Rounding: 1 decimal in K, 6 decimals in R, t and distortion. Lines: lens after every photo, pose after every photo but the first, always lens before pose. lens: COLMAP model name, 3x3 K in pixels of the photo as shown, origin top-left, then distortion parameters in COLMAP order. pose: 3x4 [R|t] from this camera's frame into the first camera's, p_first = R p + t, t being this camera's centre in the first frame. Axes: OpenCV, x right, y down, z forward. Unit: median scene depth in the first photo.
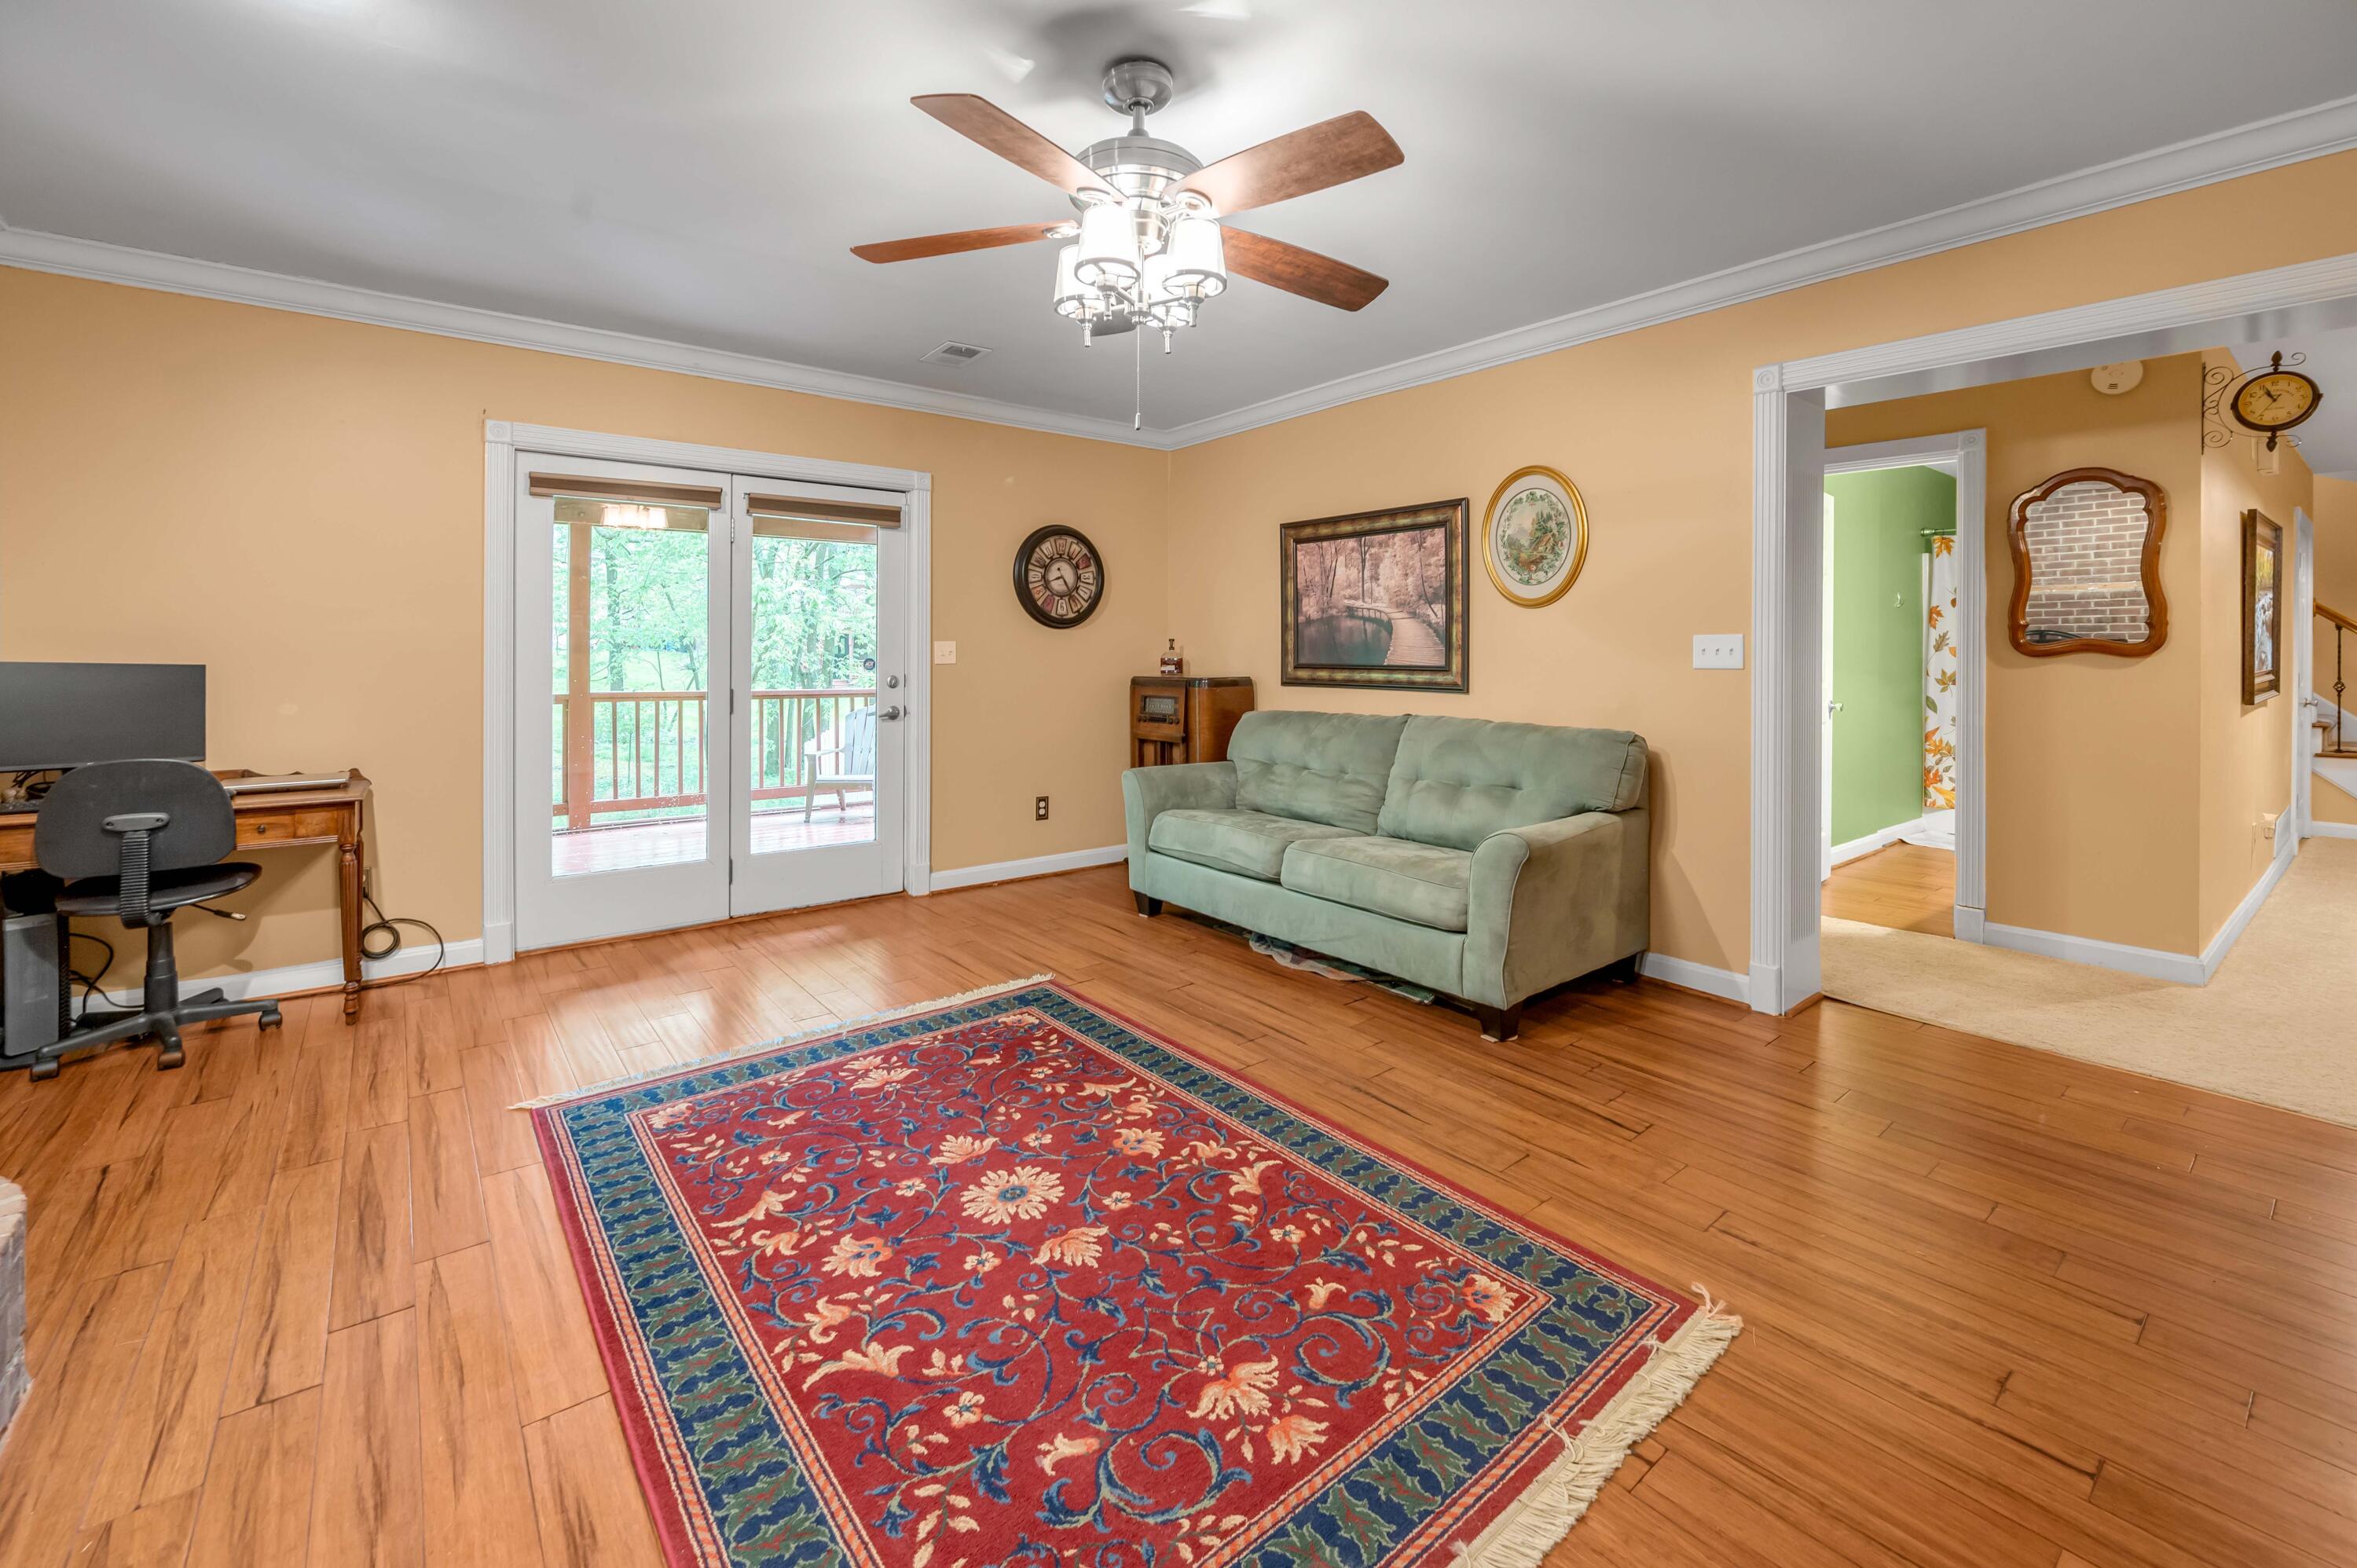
lens RADIAL K [[974.9, 0, 1212.7], [0, 974.9, 652.9], [0, 0, 1]] dist [-0.003942, -0.000235]
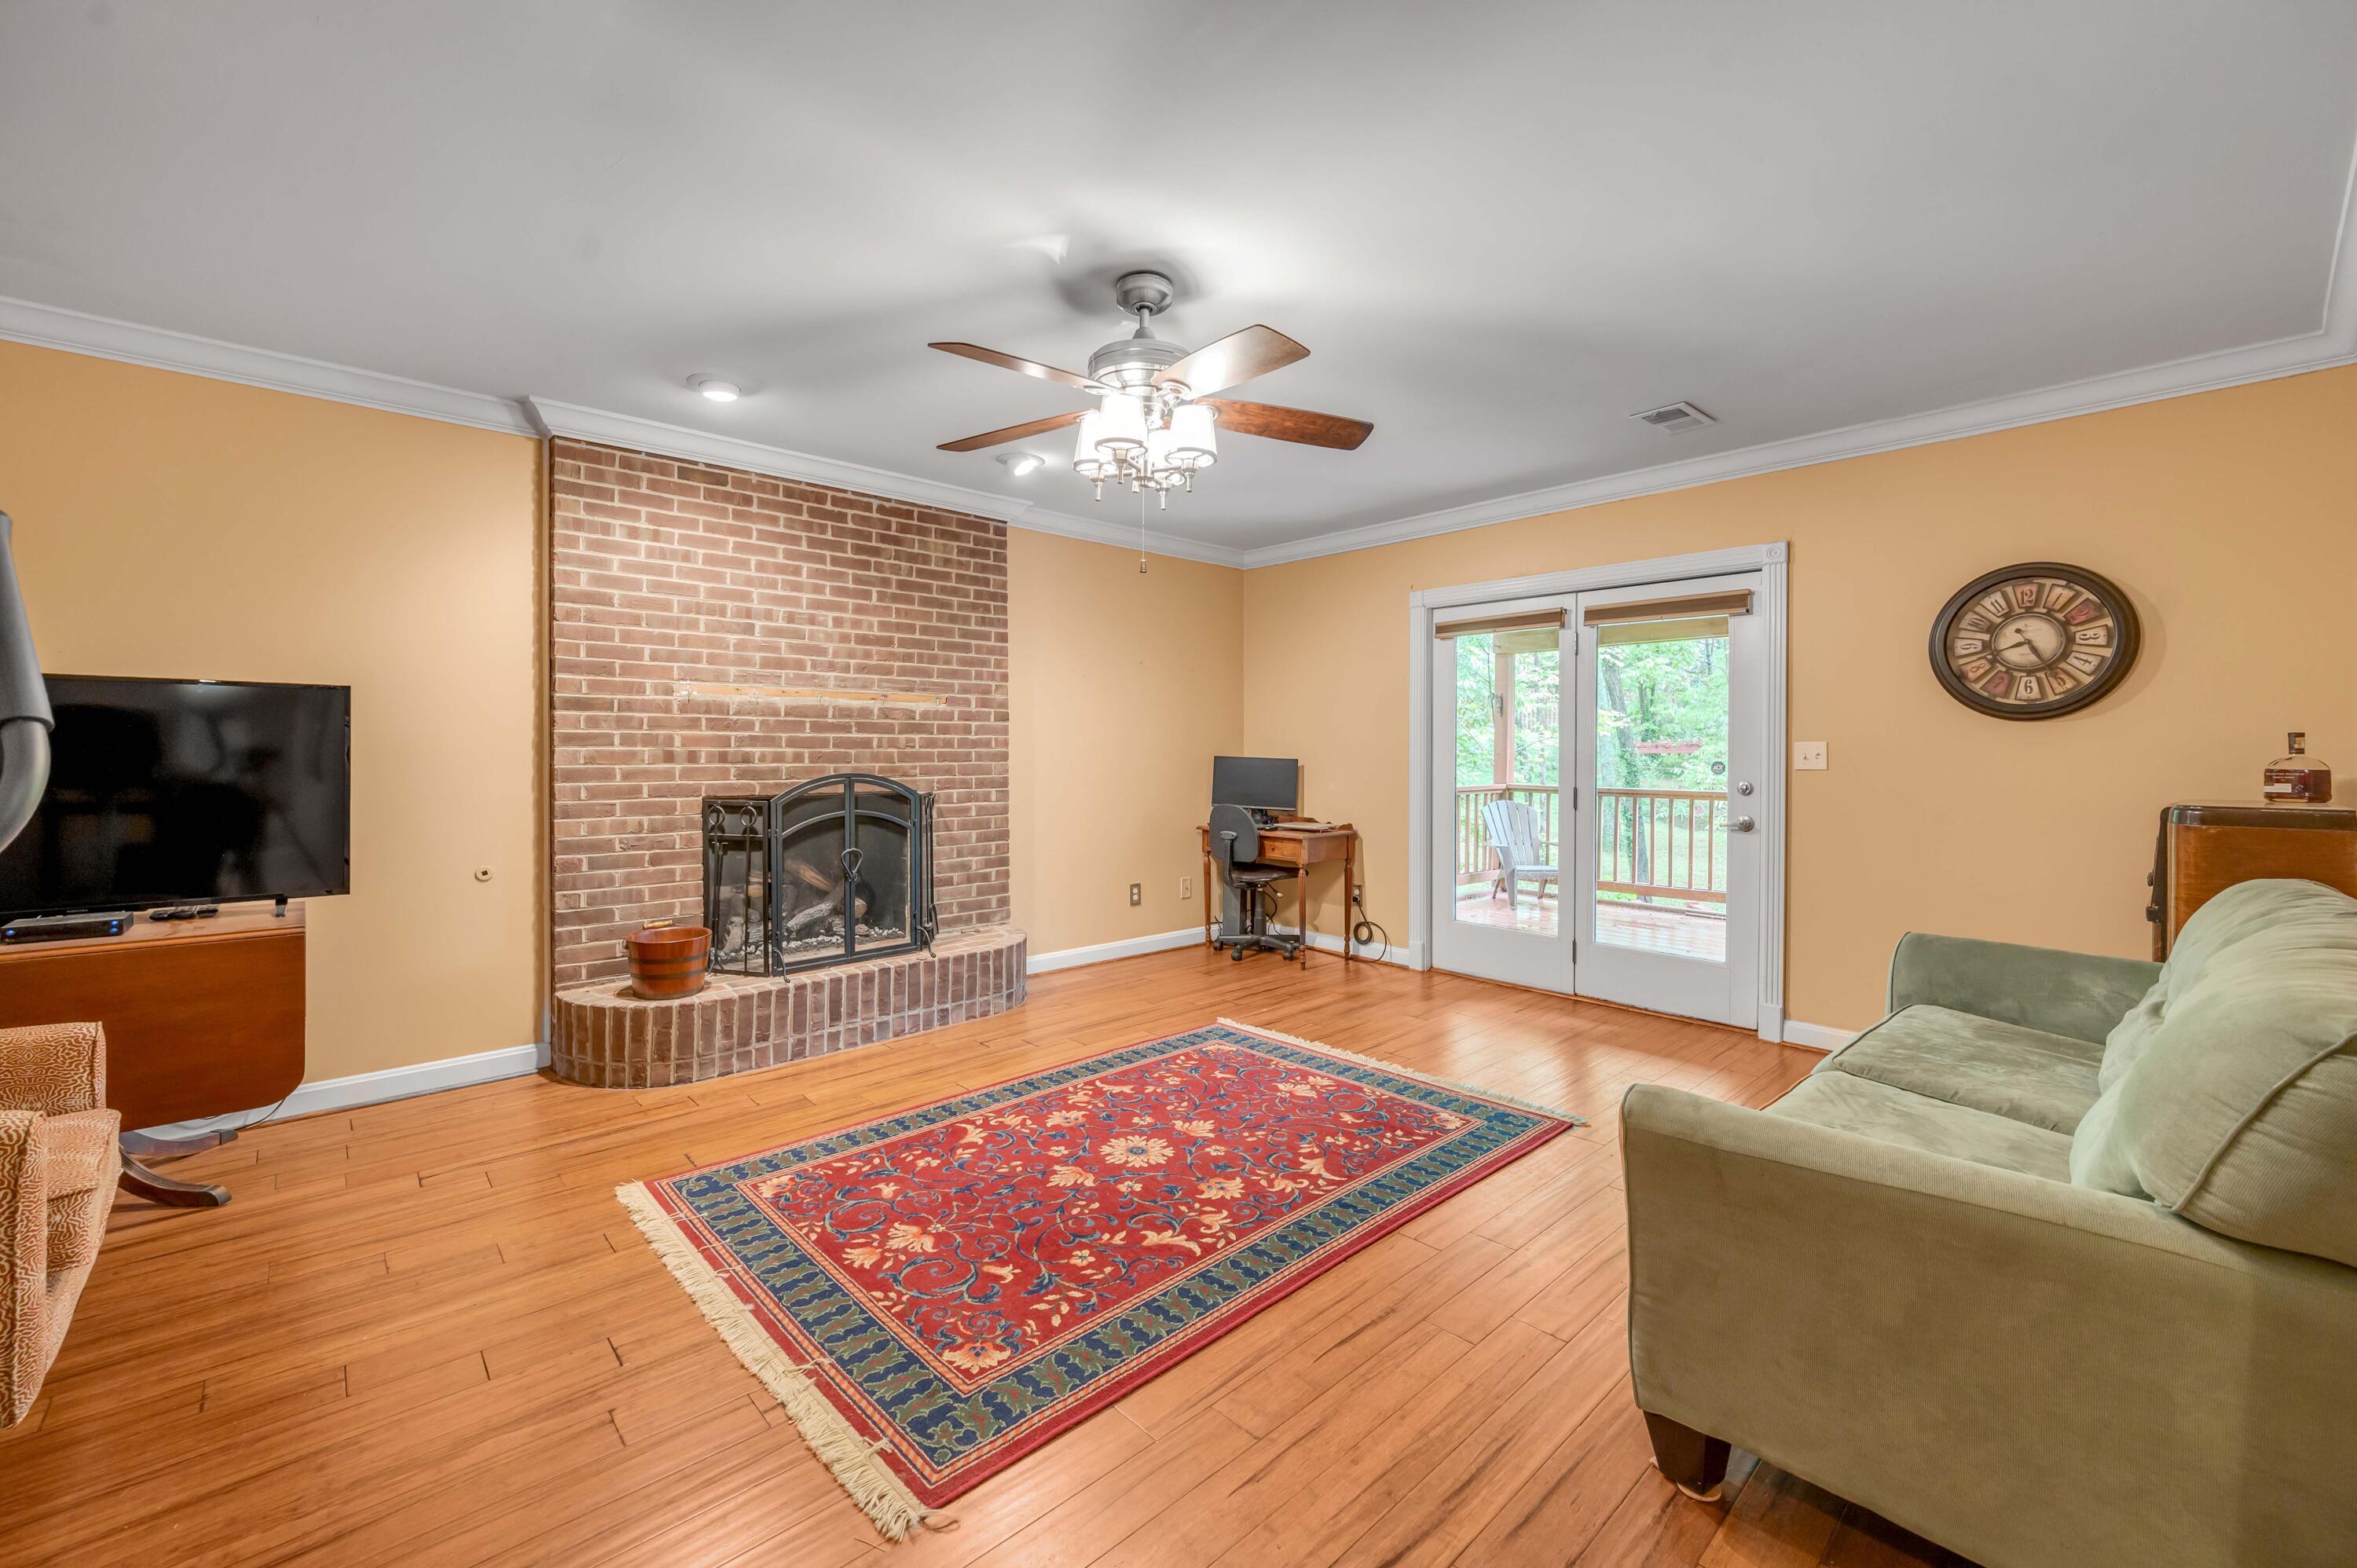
lens RADIAL K [[967.8, 0, 1184.5], [0, 967.8, 753.9], [0, 0, 1]] dist [-0.002507, -0.000216]
pose [[0.057148, 0.004904, -0.998354, 1.117064], [-0.003813, 0.999982, 0.004694, -0.008333], [0.998358, 0.003538, 0.057166, 0.956339]]
